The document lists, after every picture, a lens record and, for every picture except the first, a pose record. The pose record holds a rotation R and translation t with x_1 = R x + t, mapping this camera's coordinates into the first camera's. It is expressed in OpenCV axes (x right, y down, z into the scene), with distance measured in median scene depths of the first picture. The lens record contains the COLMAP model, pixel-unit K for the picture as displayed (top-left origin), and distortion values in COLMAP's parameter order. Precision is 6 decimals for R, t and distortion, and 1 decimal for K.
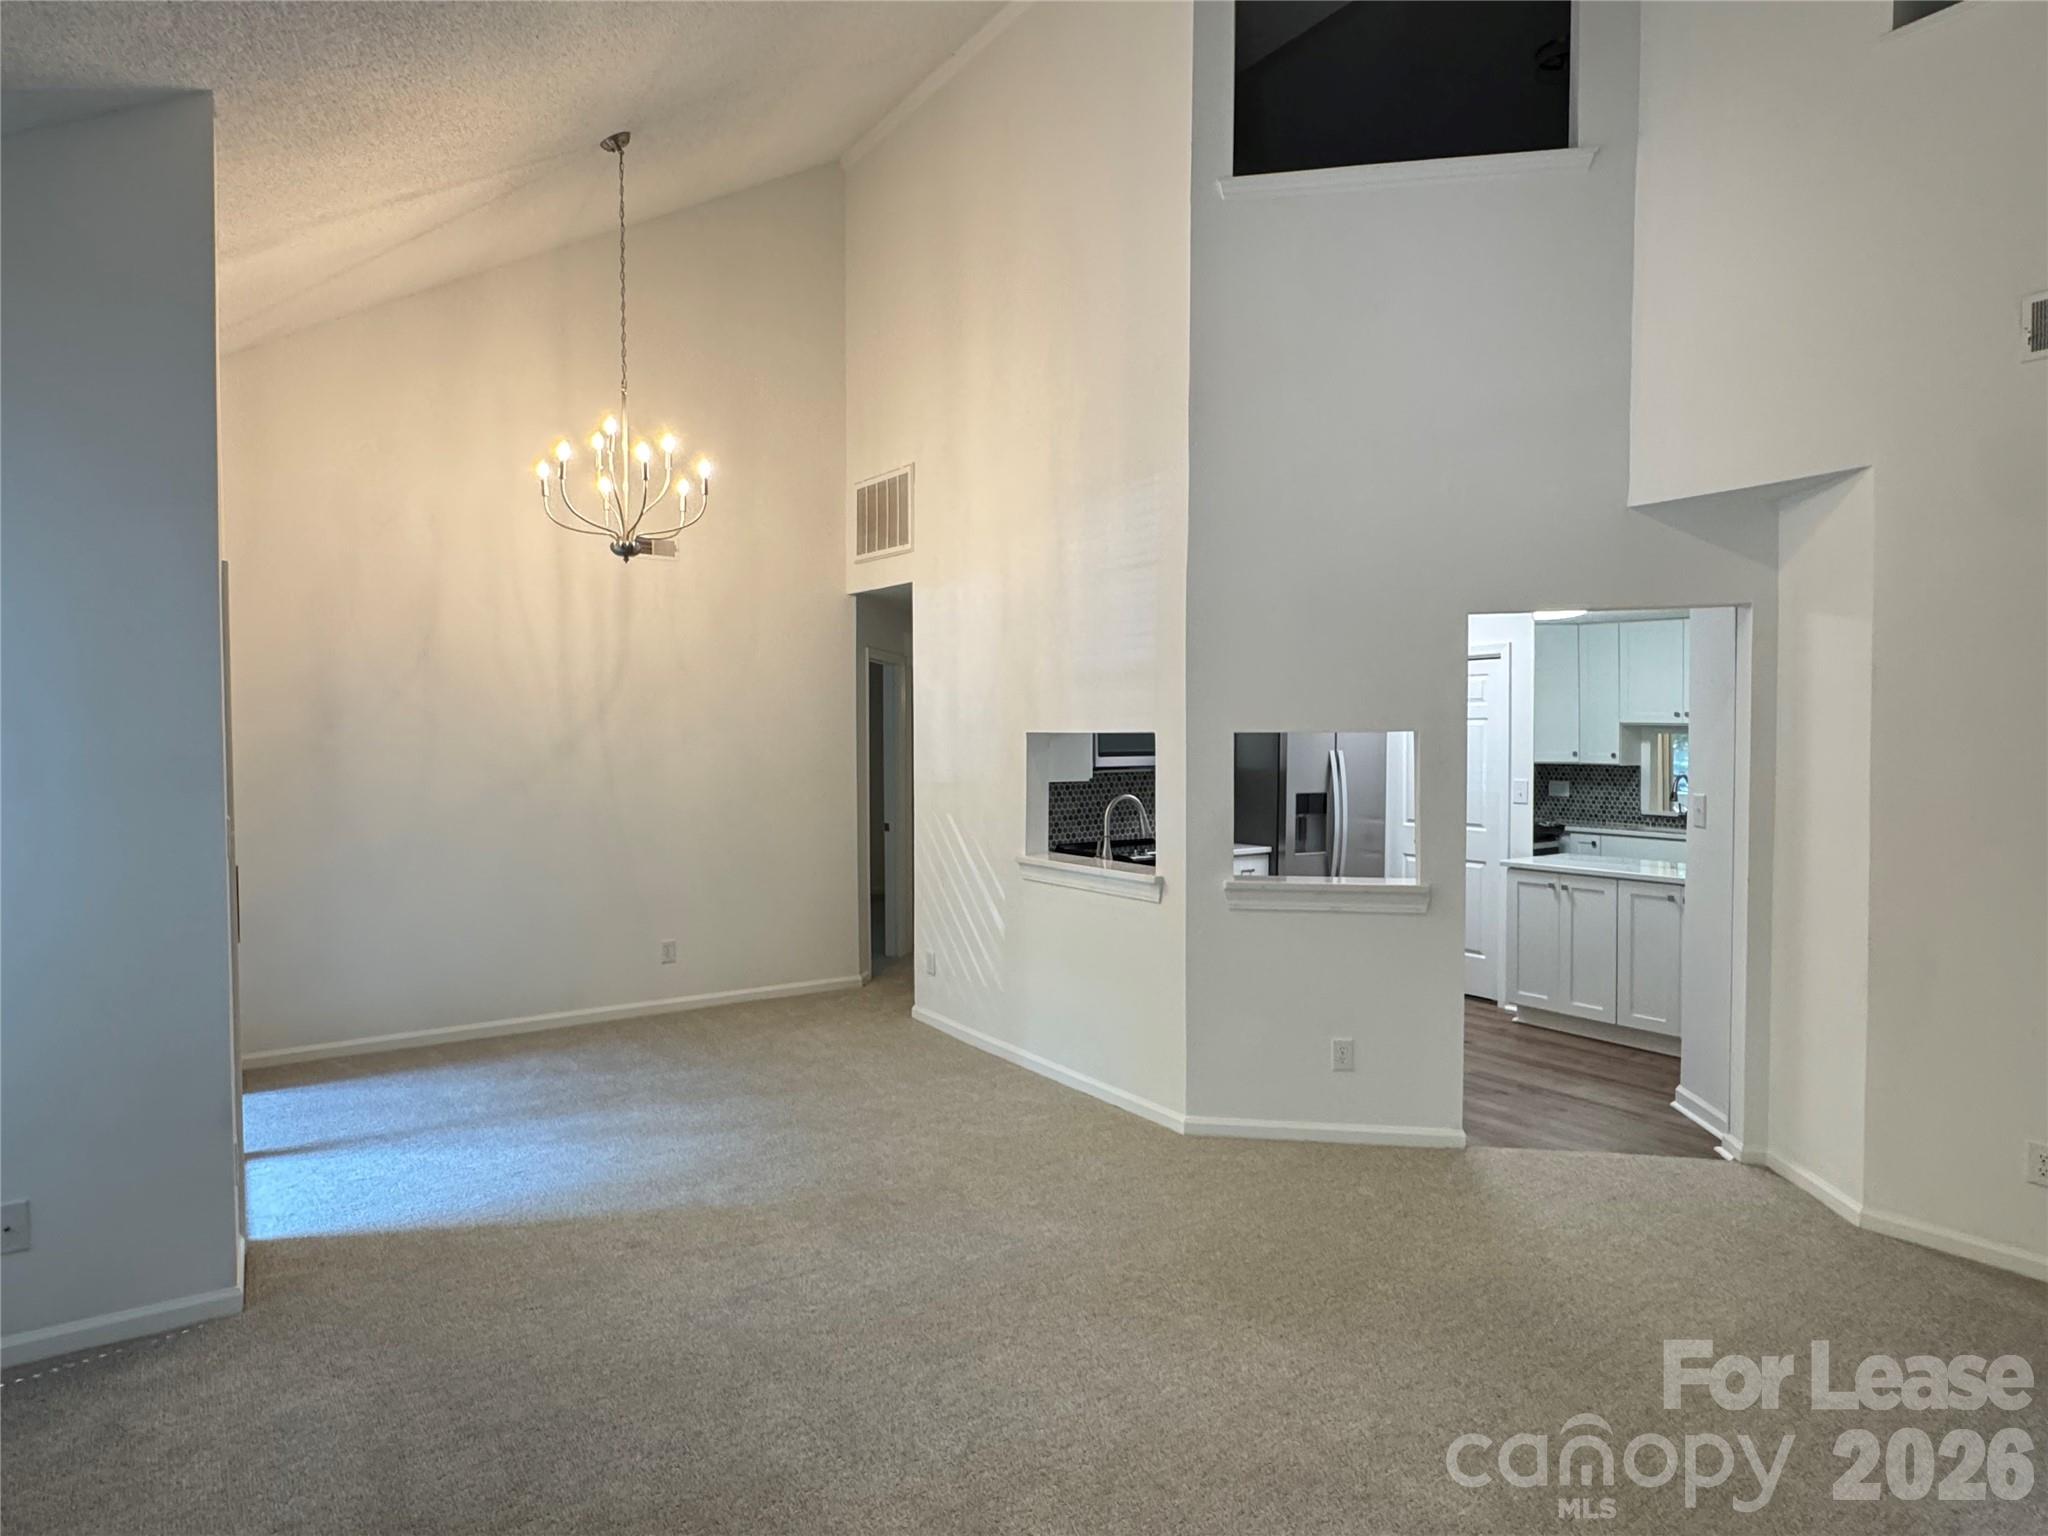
lens RADIAL K [[1135.2, 0, 1024.0], [0, 1135.2, 768.0], [0, 0, 1]] dist [0.002200, 0.000760]
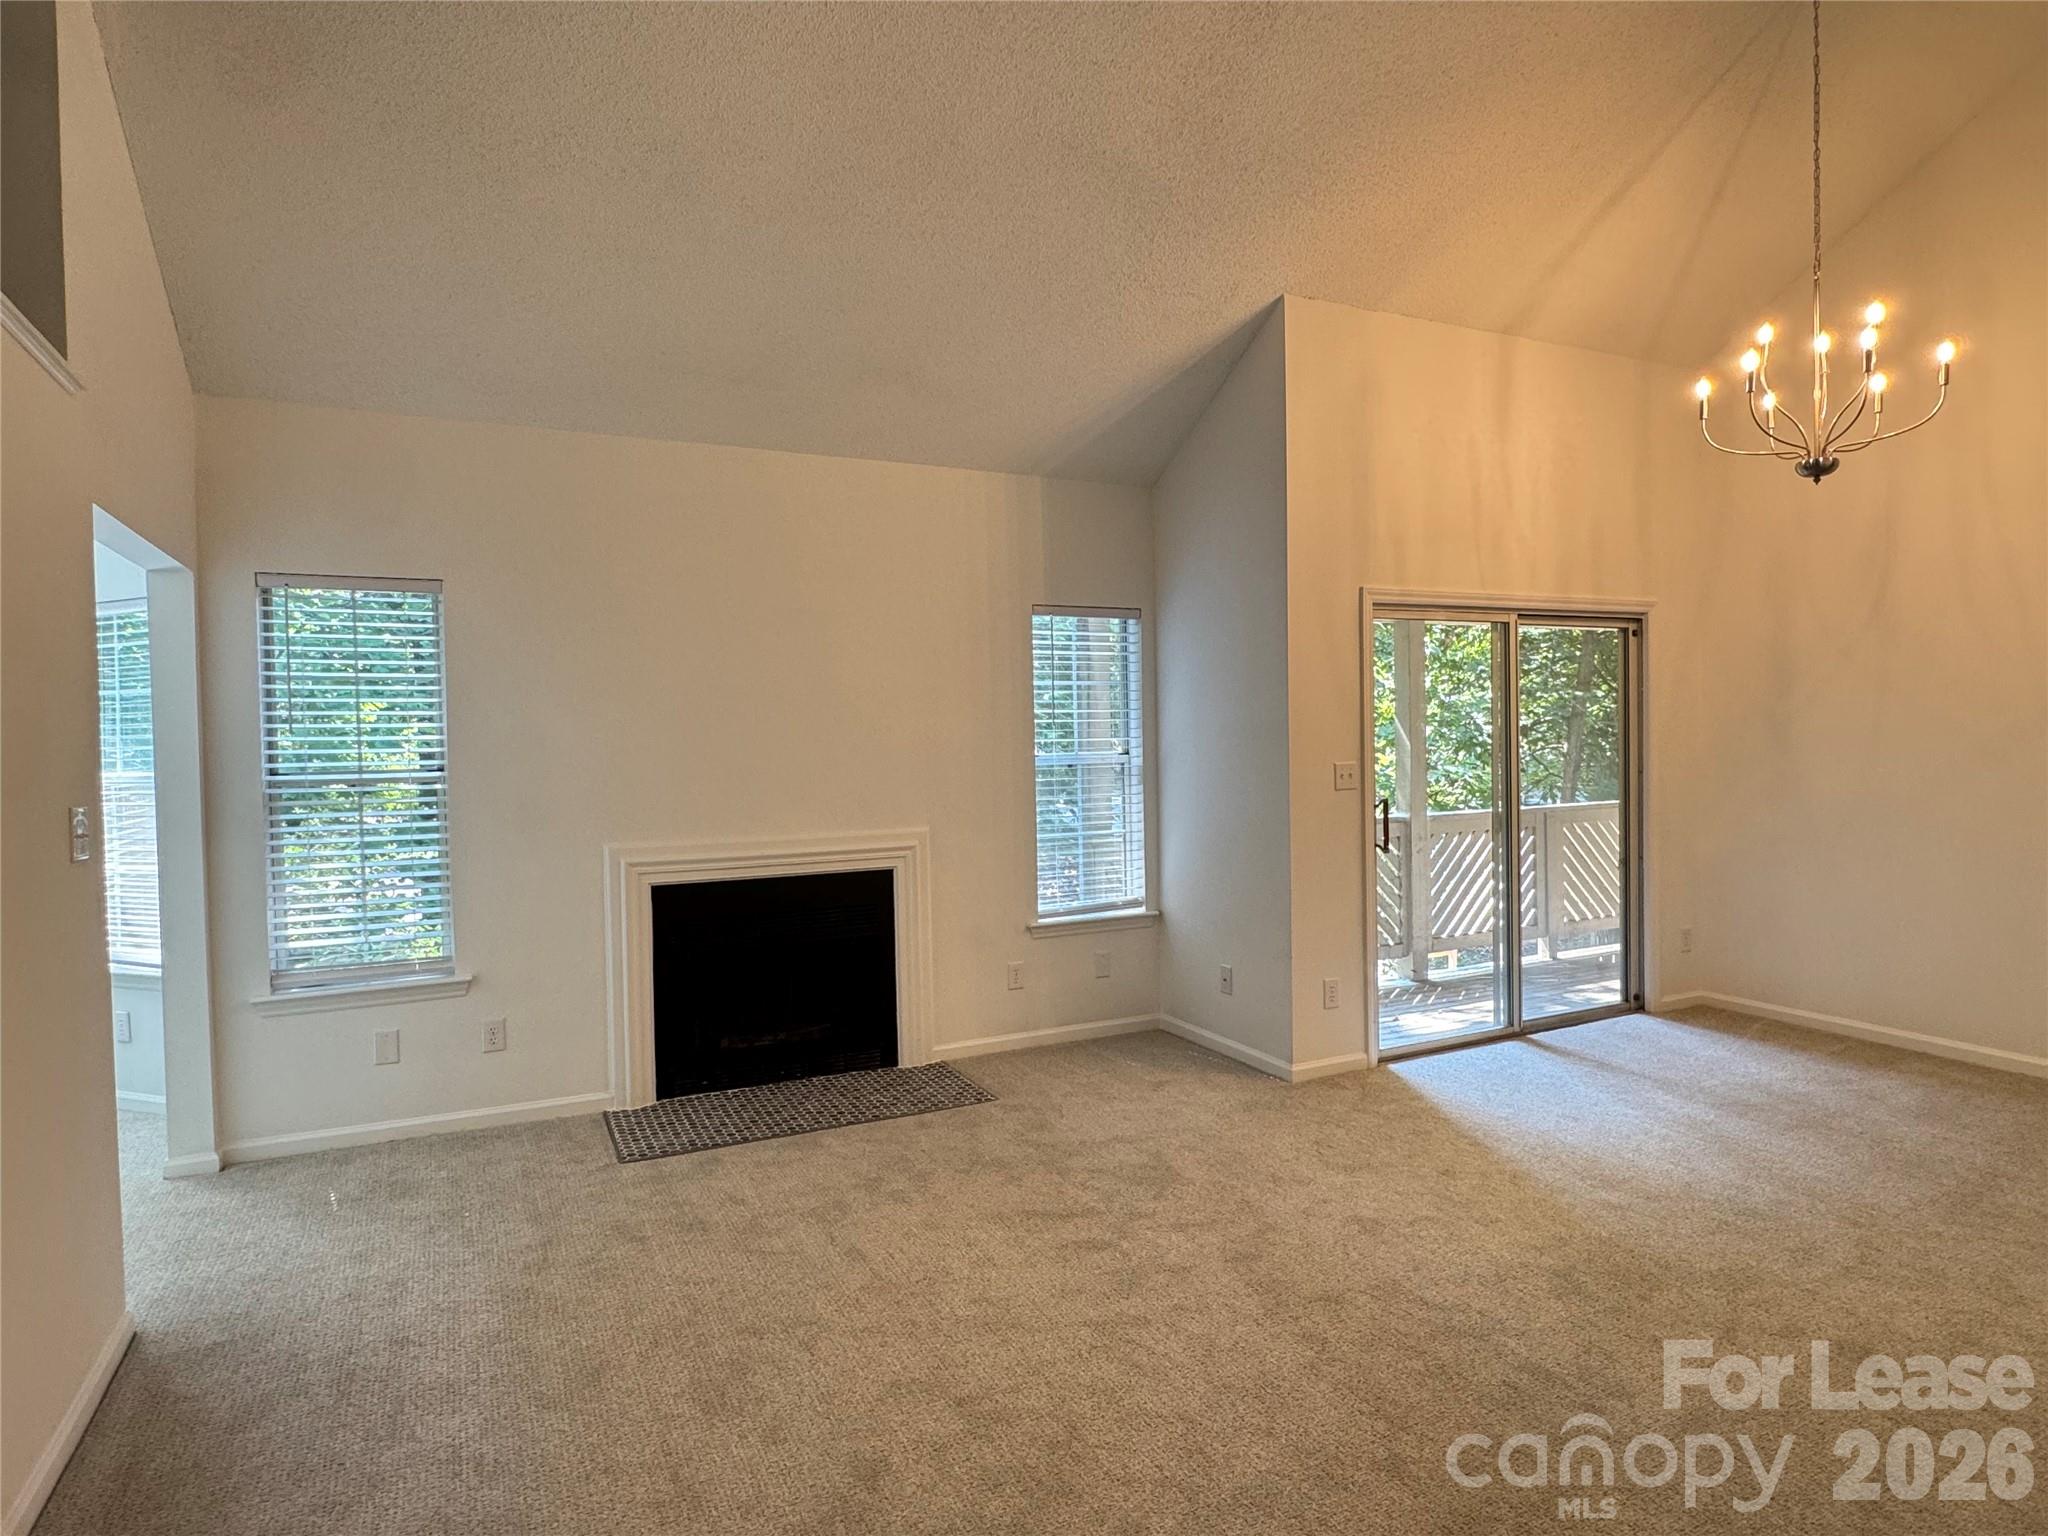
lens RADIAL K [[1135.2, 0, 1024.0], [0, 1135.2, 768.0], [0, 0, 1]] dist [0.002200, 0.000760]
pose [[-0.145436, 0.027658, -0.988981, 0.426025], [-0.012030, 0.999486, 0.029721, 0.006173], [0.989295, 0.016220, -0.145028, 0.420223]]
